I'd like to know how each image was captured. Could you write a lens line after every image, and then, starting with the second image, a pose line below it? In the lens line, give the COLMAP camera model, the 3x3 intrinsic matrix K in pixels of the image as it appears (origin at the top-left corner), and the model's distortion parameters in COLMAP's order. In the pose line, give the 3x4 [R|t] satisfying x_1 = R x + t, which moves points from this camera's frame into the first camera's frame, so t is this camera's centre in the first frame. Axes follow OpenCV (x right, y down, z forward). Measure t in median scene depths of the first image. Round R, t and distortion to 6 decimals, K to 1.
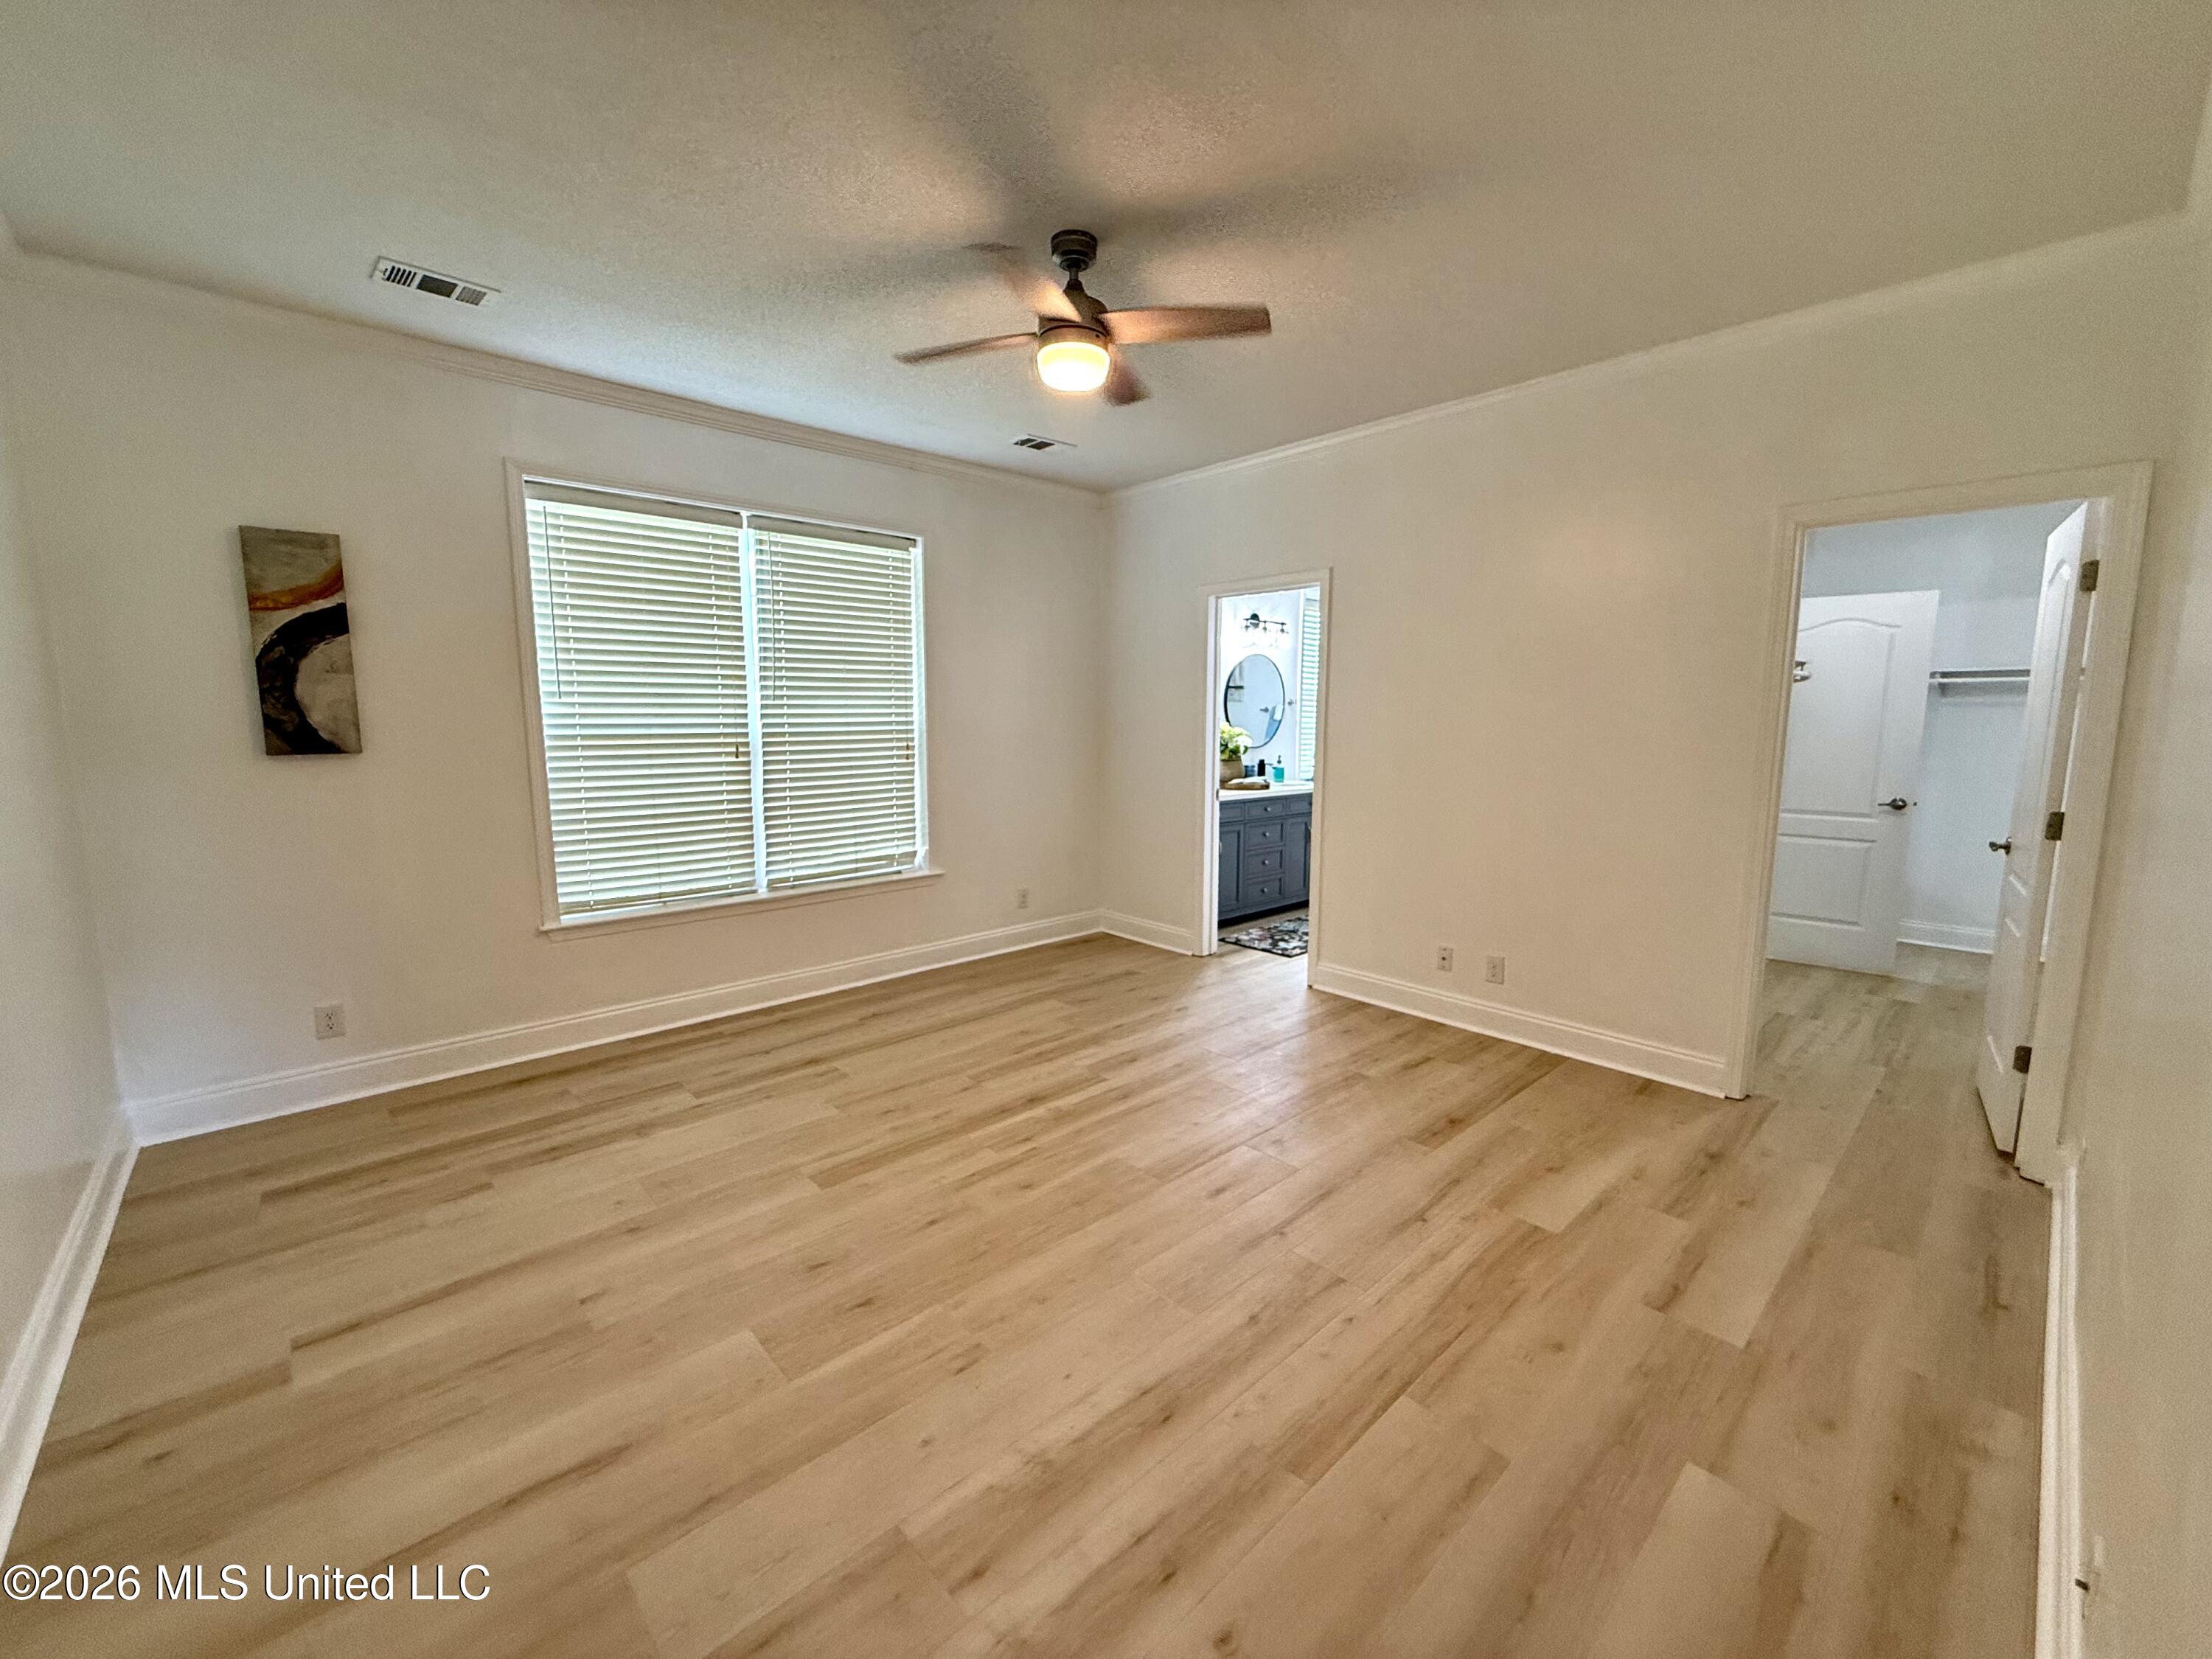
lens RADIAL K [[884.2, 0, 1098.0], [0, 884.2, 824.7], [0, 0, 1]] dist [0.000689, -0.000387]
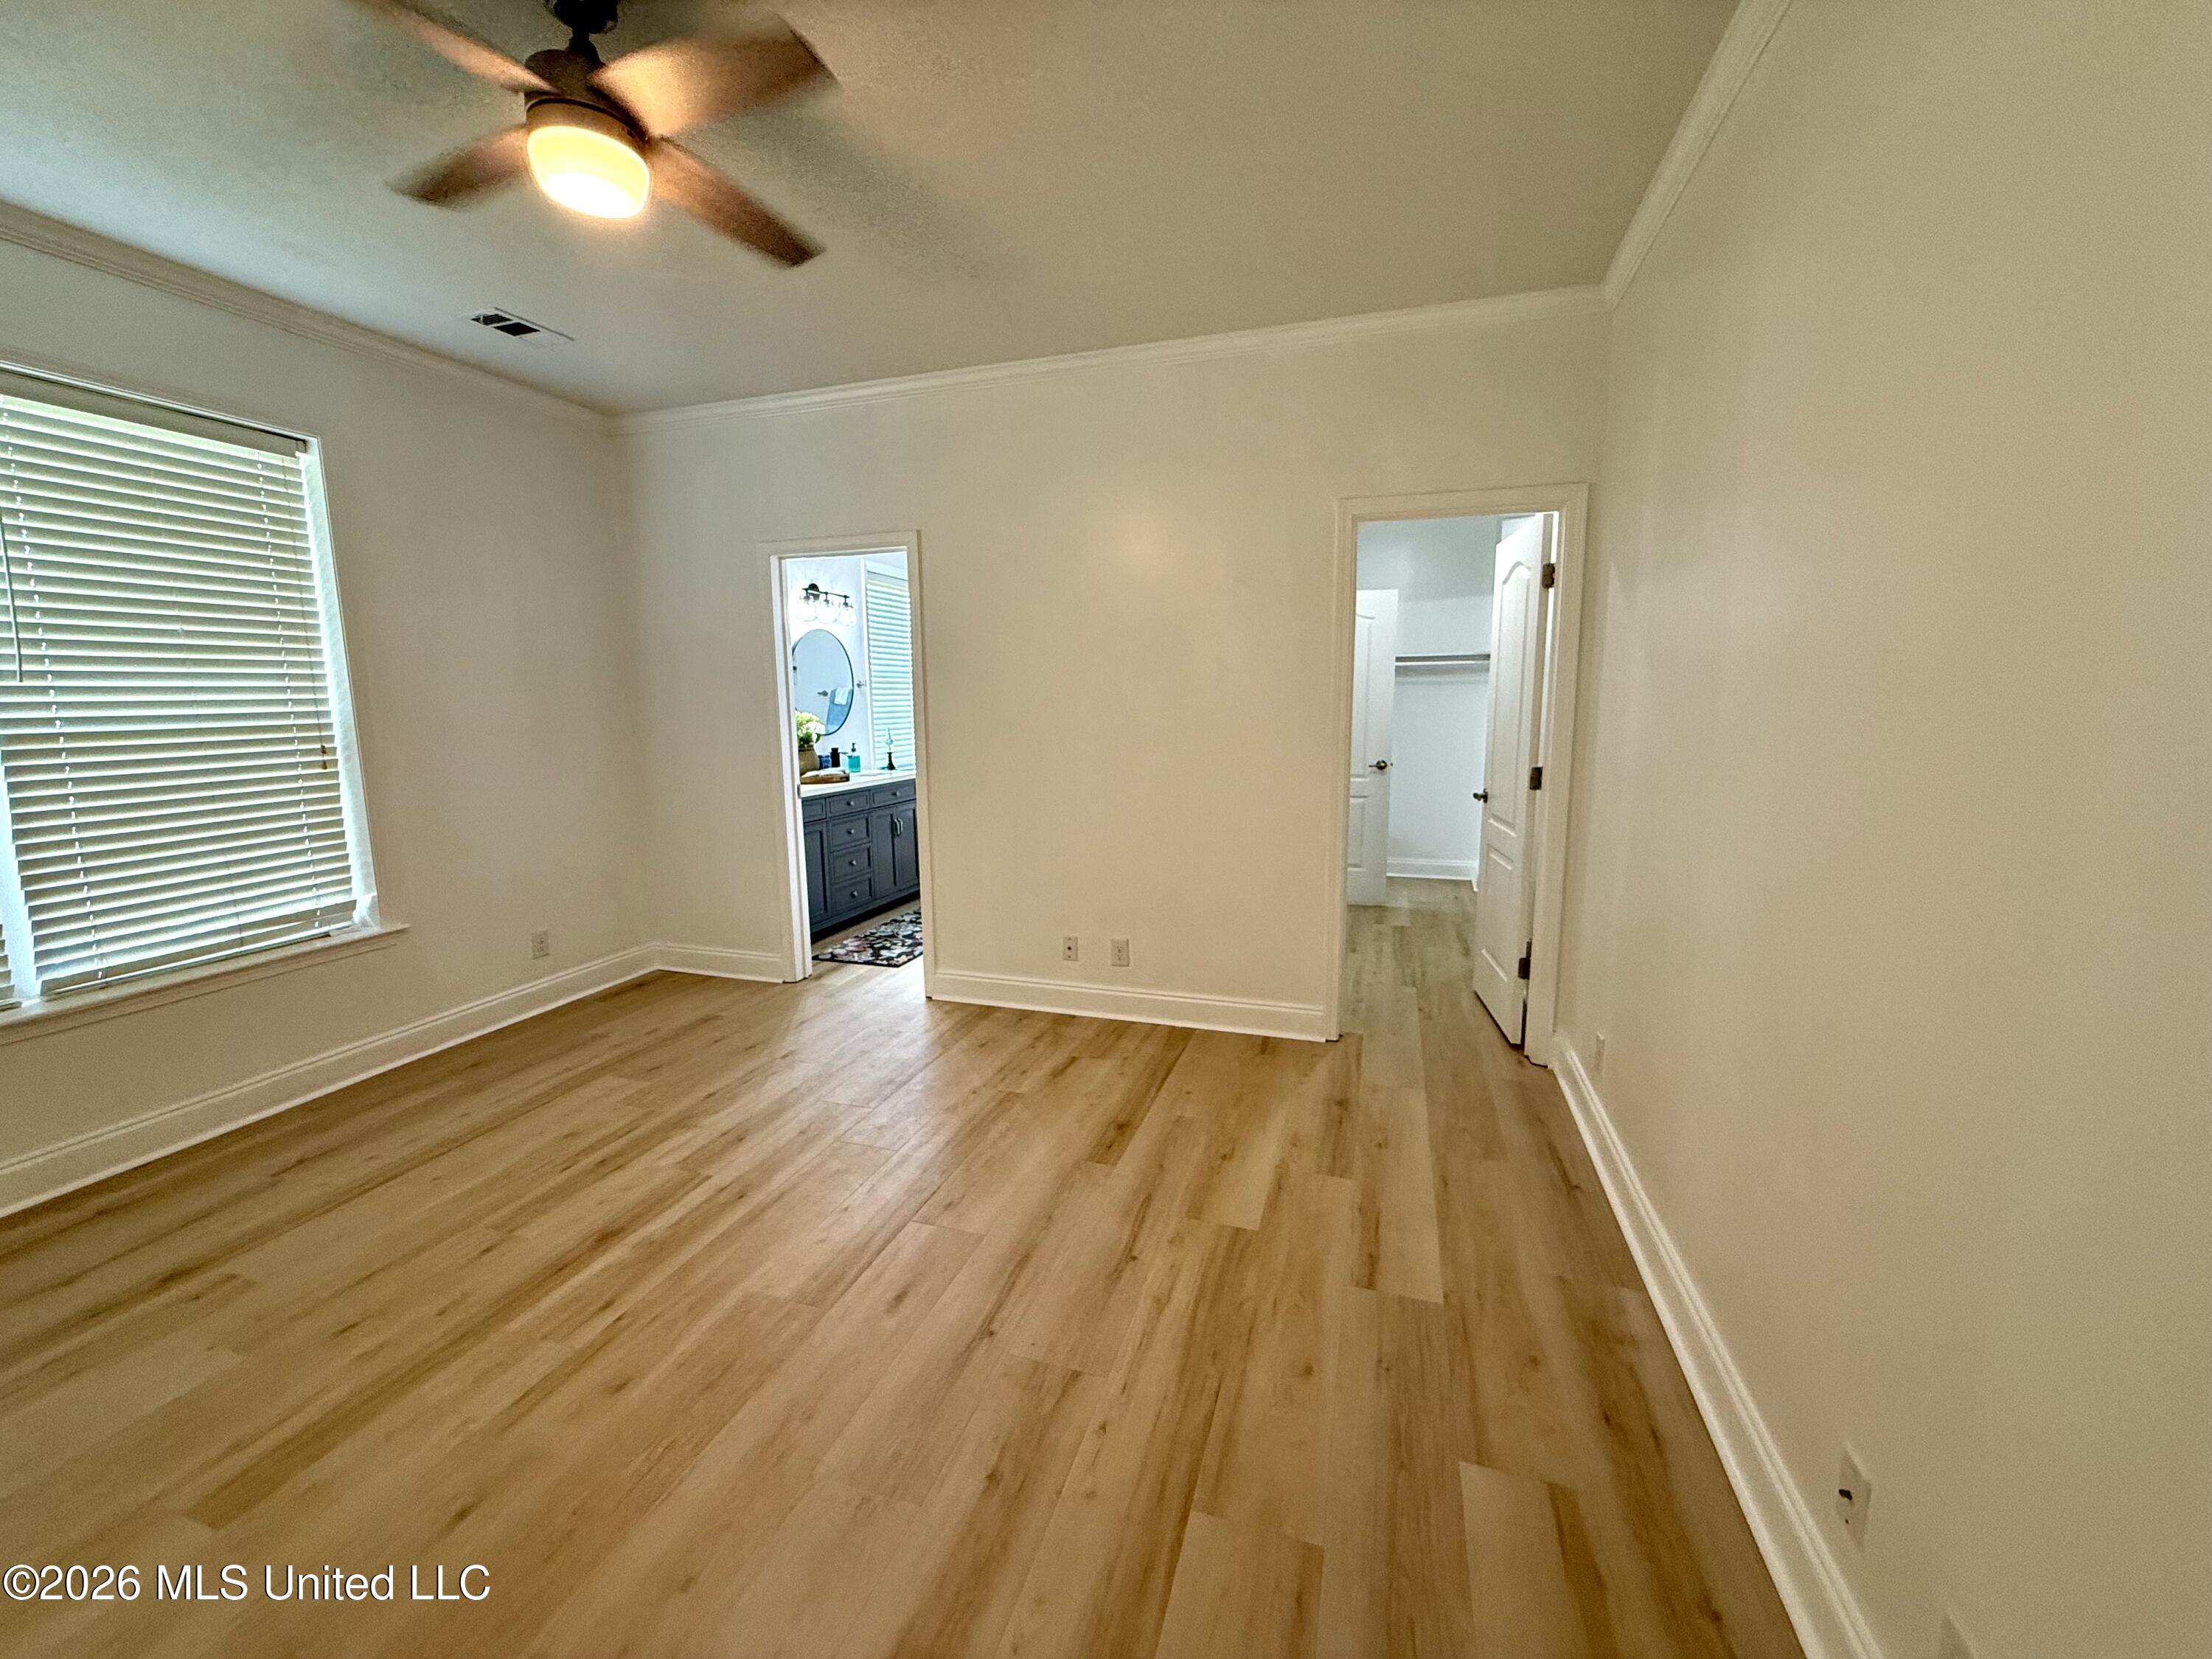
lens RADIAL K [[884.2, 0, 1098.0], [0, 884.2, 824.7], [0, 0, 1]] dist [0.000689, -0.000387]
pose [[0.871129, -0.080146, 0.484469, -0.036644], [0.071932, 0.996776, 0.035555, -0.014445], [-0.485756, 0.003876, 0.874086, 0.143440]]
